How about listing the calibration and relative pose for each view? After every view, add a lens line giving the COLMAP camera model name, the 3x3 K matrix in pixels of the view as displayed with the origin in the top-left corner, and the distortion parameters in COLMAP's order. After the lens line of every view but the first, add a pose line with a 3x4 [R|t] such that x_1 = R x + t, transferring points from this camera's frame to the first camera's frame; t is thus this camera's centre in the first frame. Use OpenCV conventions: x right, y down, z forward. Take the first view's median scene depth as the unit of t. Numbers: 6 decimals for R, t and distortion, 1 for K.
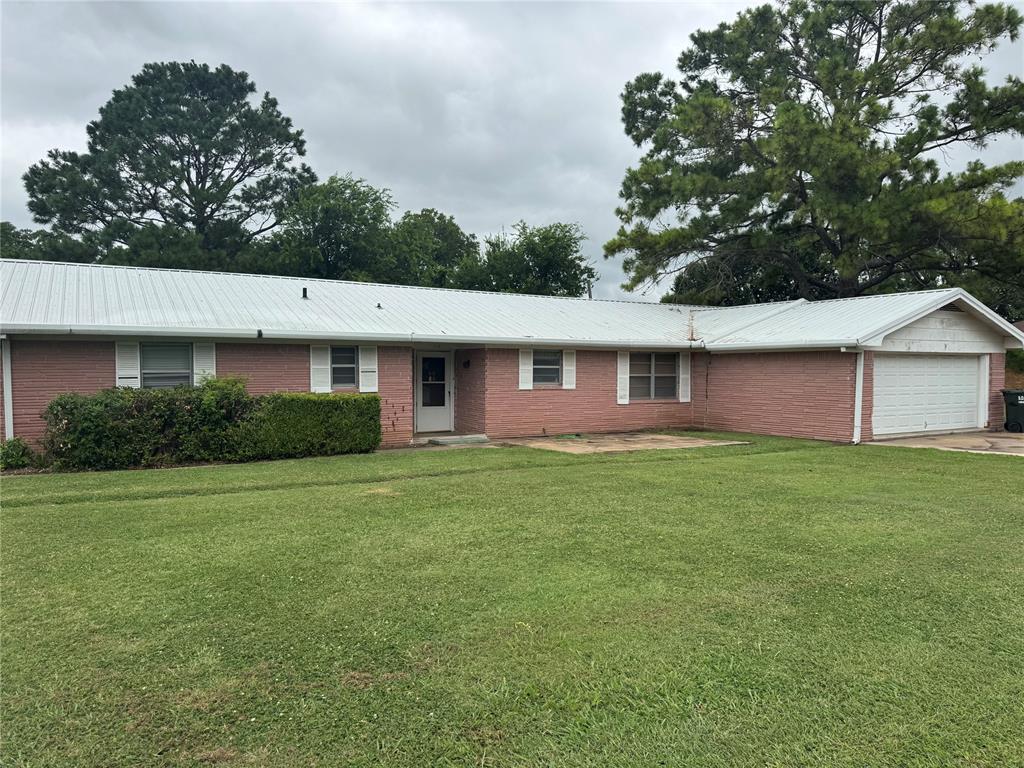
lens RADIAL K [[723.8, 0, 512.0], [0, 723.8, 384.0], [0, 0, 1]] dist [0.088668, -0.108727]
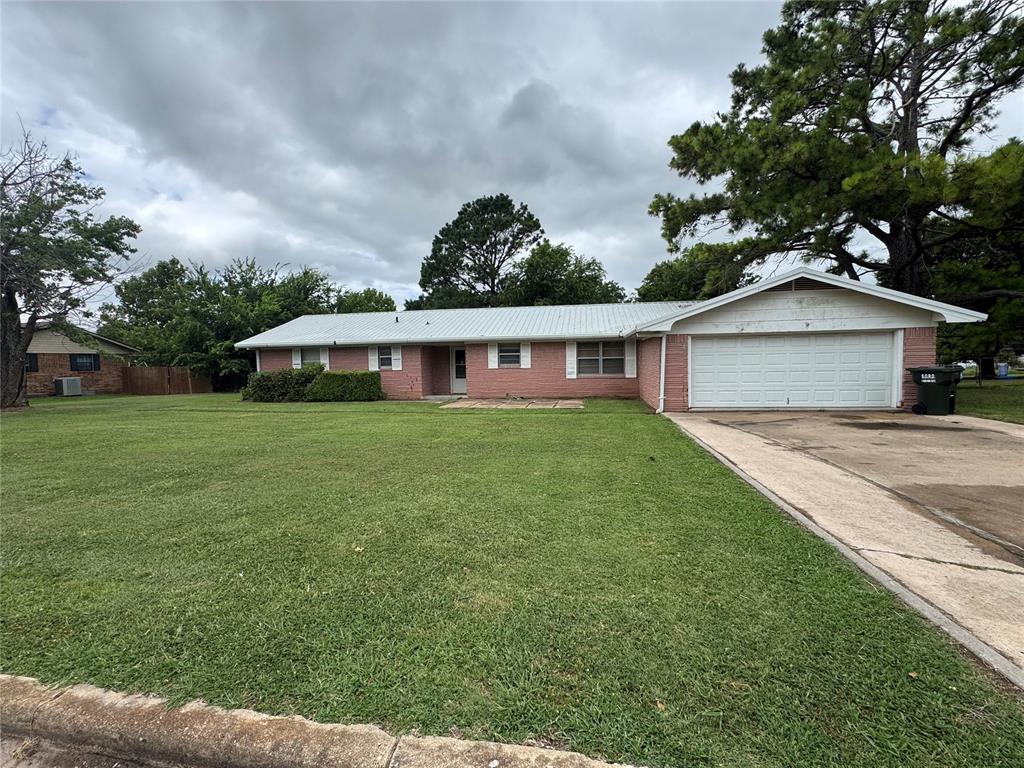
lens RADIAL K [[451.5, 0, 510.3], [0, 451.5, 380.1], [0, 0, 1]] dist [-0.000676, 0.000190]
pose [[0.760220, 0.013583, -0.649524, 0.672972], [0.008837, 0.999473, 0.031245, 0.002220], [0.649606, -0.029493, 0.759699, 0.249210]]
